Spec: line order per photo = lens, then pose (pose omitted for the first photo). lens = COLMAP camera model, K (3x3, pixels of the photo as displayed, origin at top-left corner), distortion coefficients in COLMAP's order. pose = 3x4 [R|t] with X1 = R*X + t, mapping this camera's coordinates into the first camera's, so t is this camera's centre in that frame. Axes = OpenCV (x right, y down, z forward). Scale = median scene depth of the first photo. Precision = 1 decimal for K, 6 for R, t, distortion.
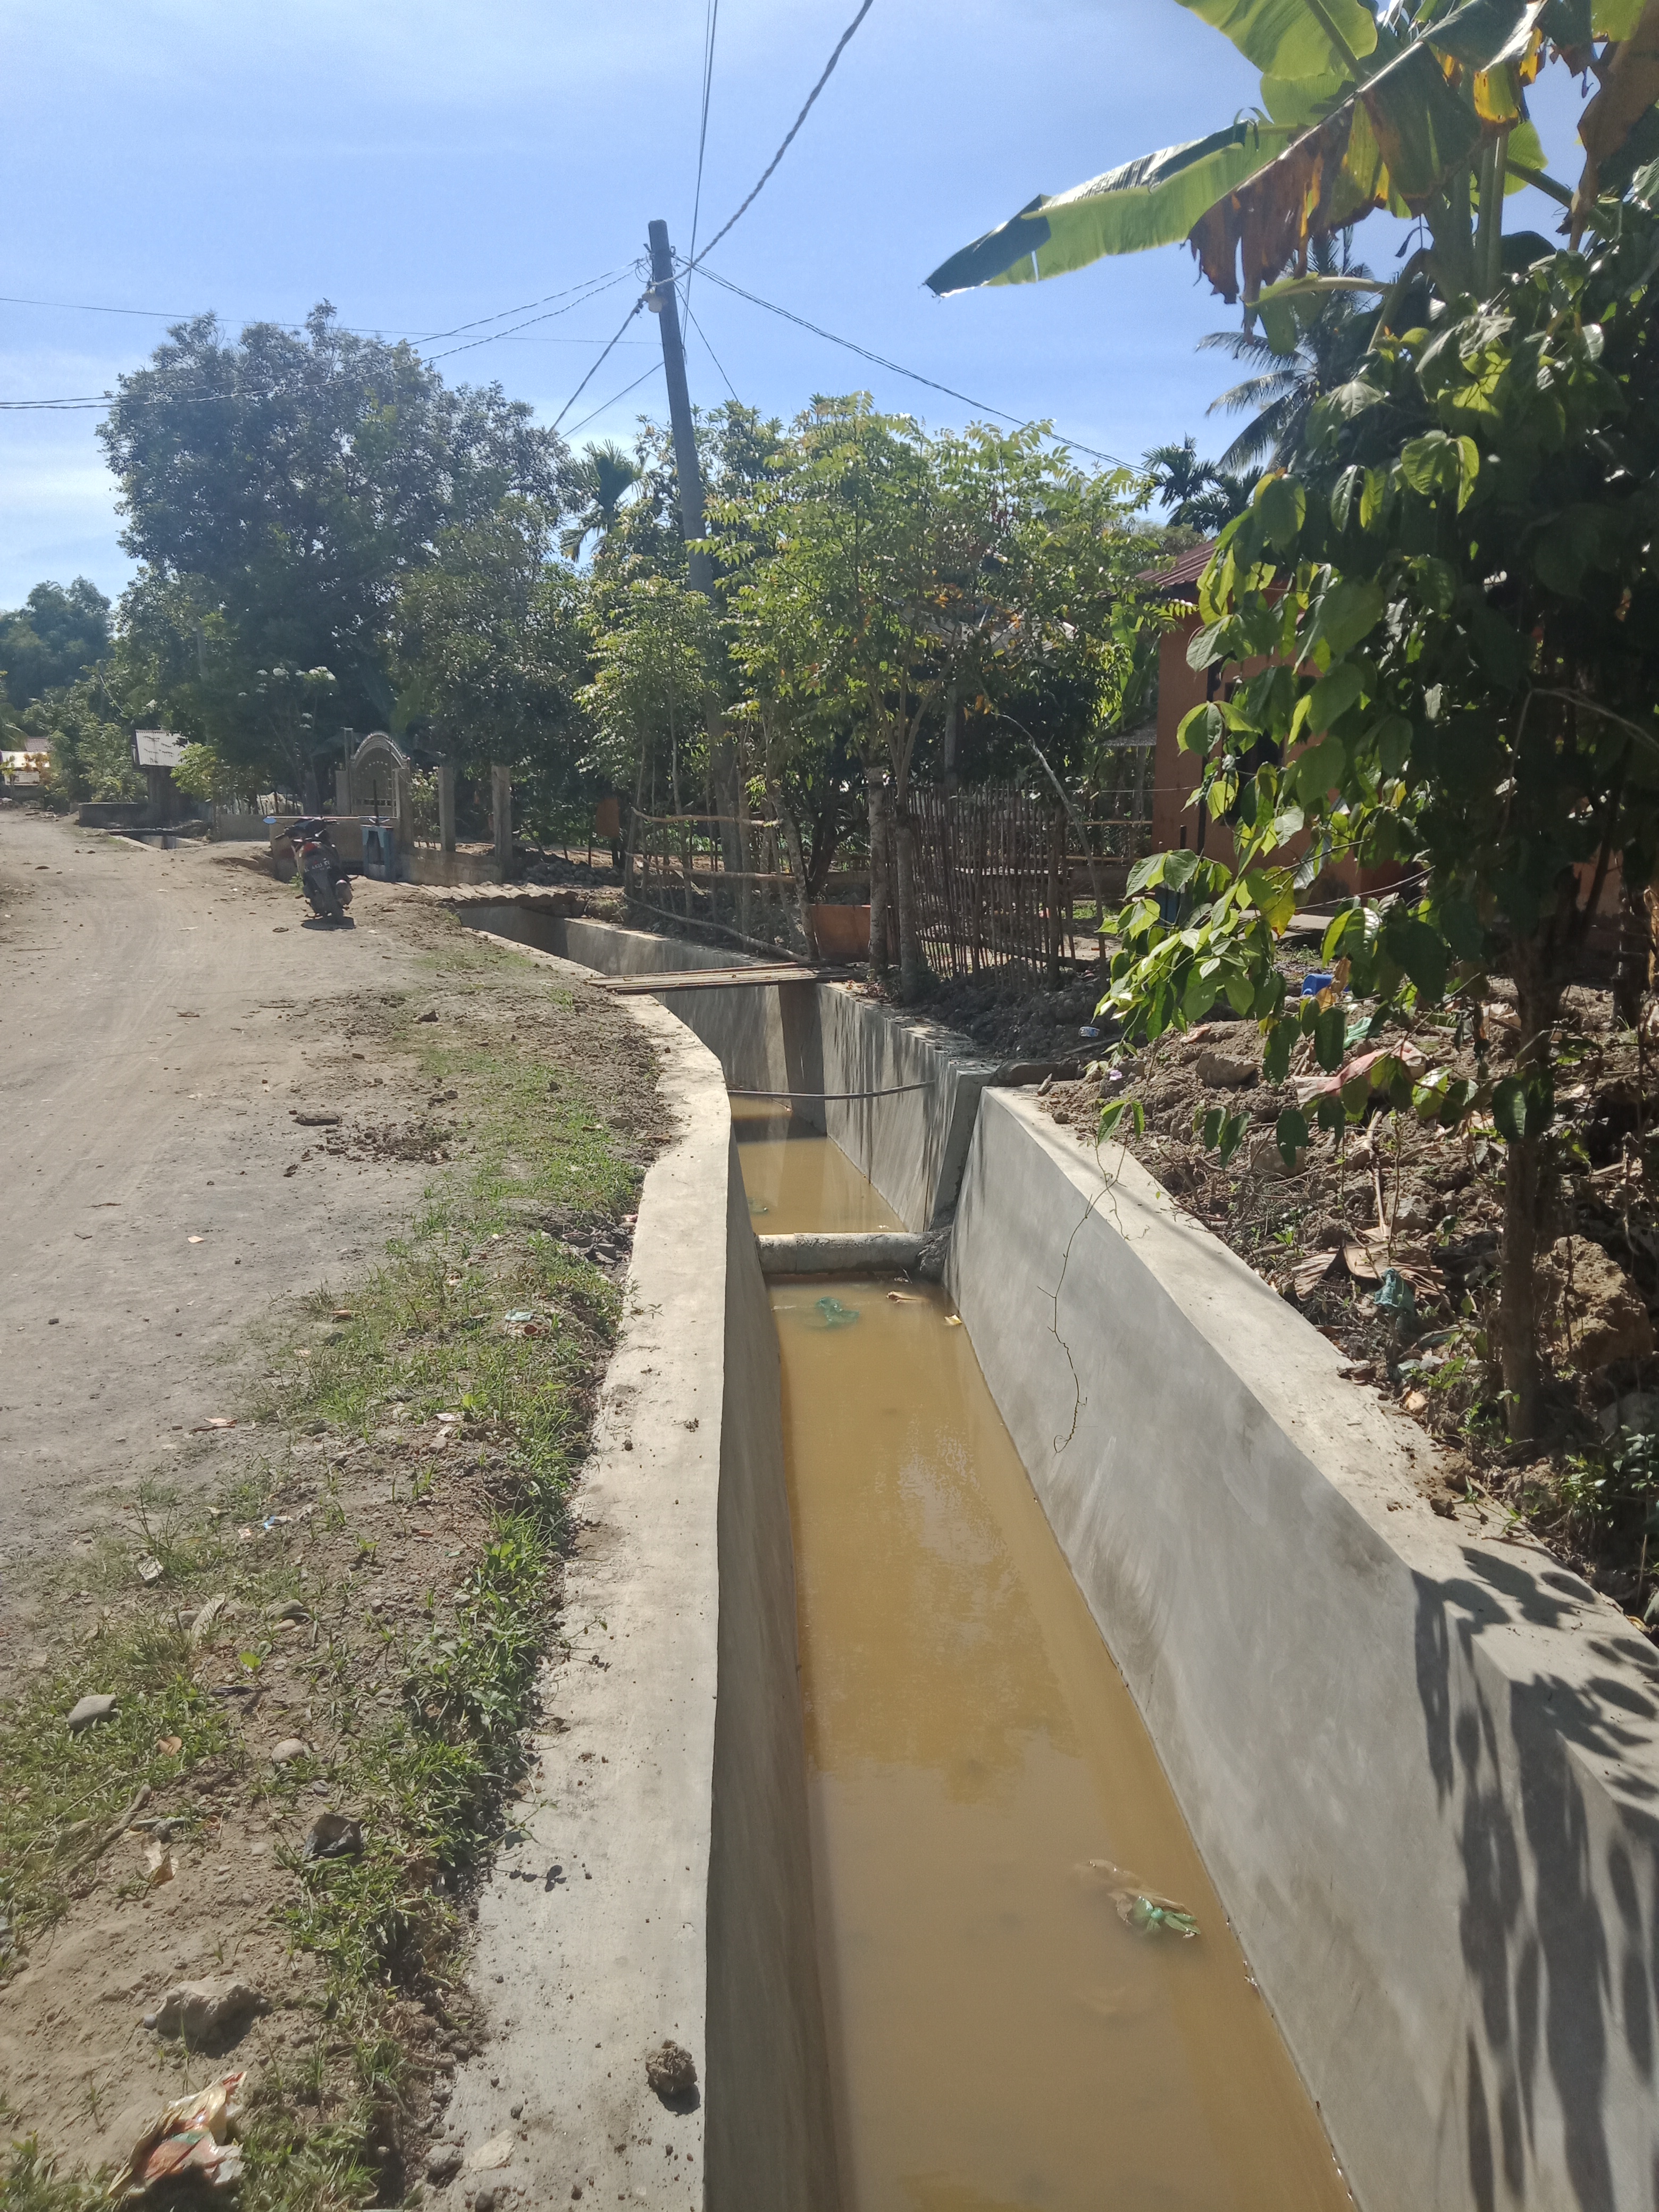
lens RADIAL K [[1384.9, 0, 829.5], [0, 1384.9, 1106.0], [0, 0, 1]] dist [-0.027298, -0.001153]
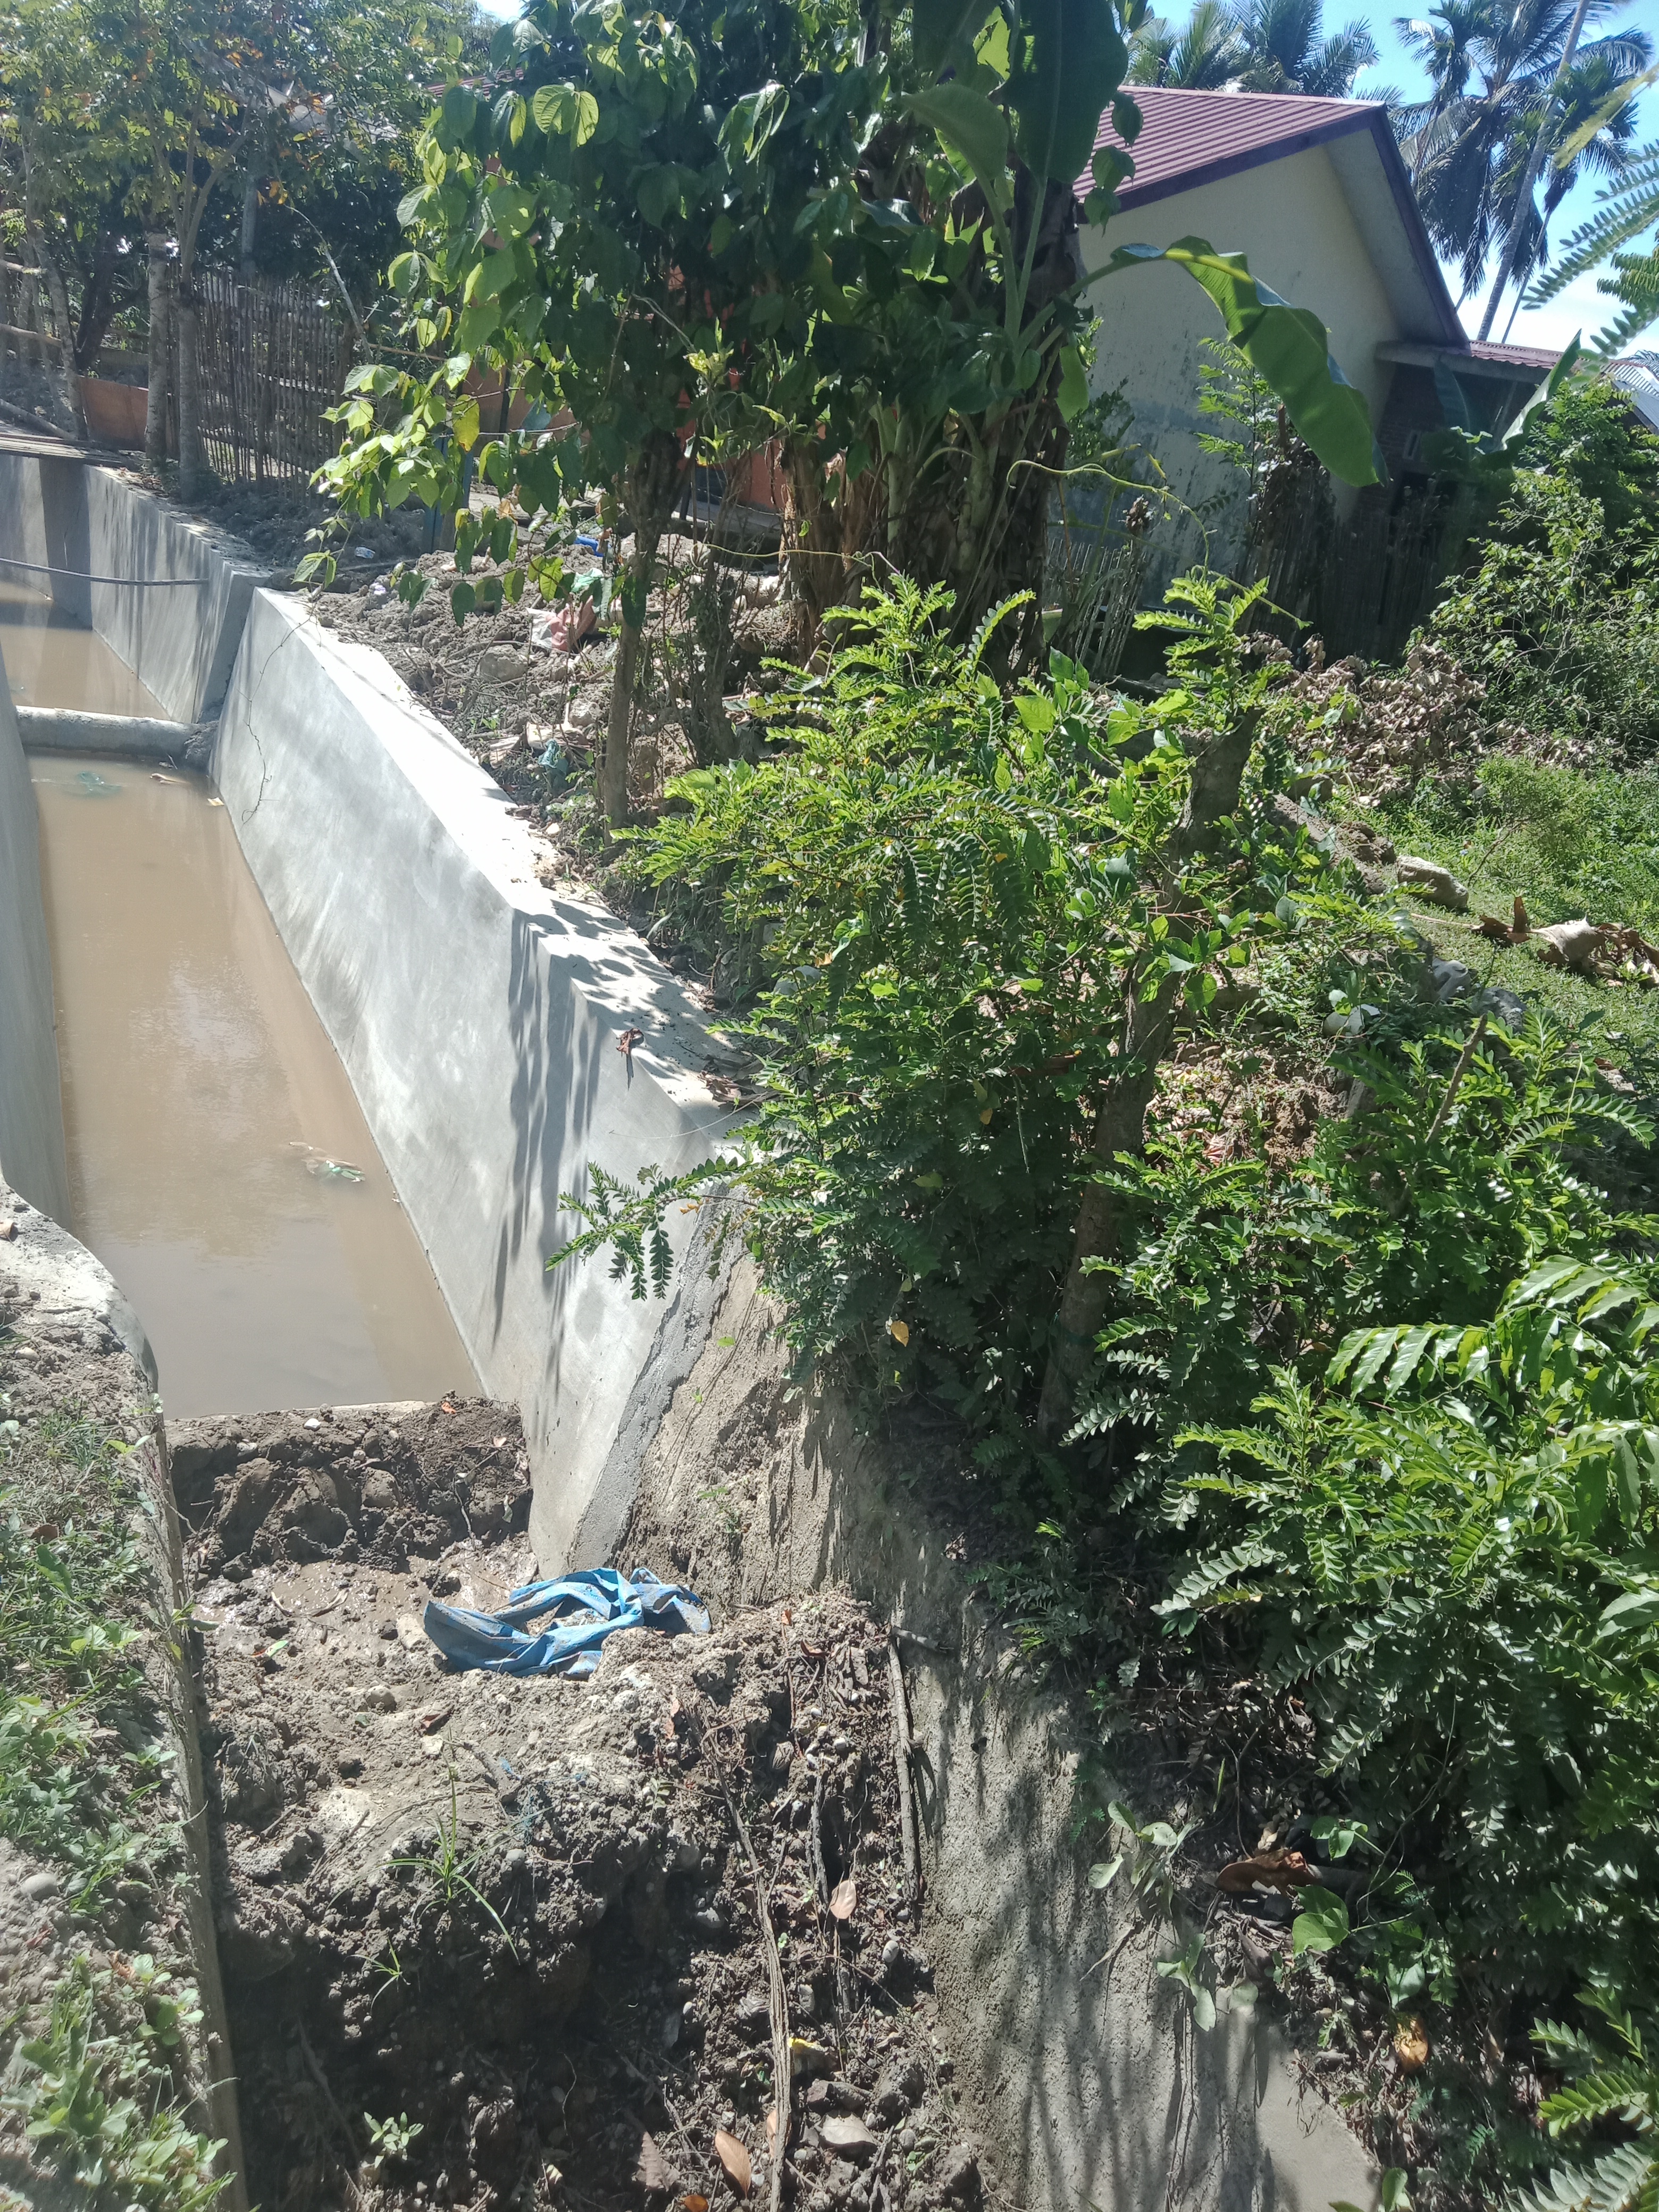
lens RADIAL K [[1625.6, 0, 829.5], [0, 1625.6, 1106.0], [0, 0, 1]] dist [-0.001502, 0.029480]
pose [[0.909311, 0.025808, 0.415316, 0.003536], [-0.115890, 0.974293, 0.193192, 0.102679], [-0.399654, -0.223803, 0.888926, -0.474647]]
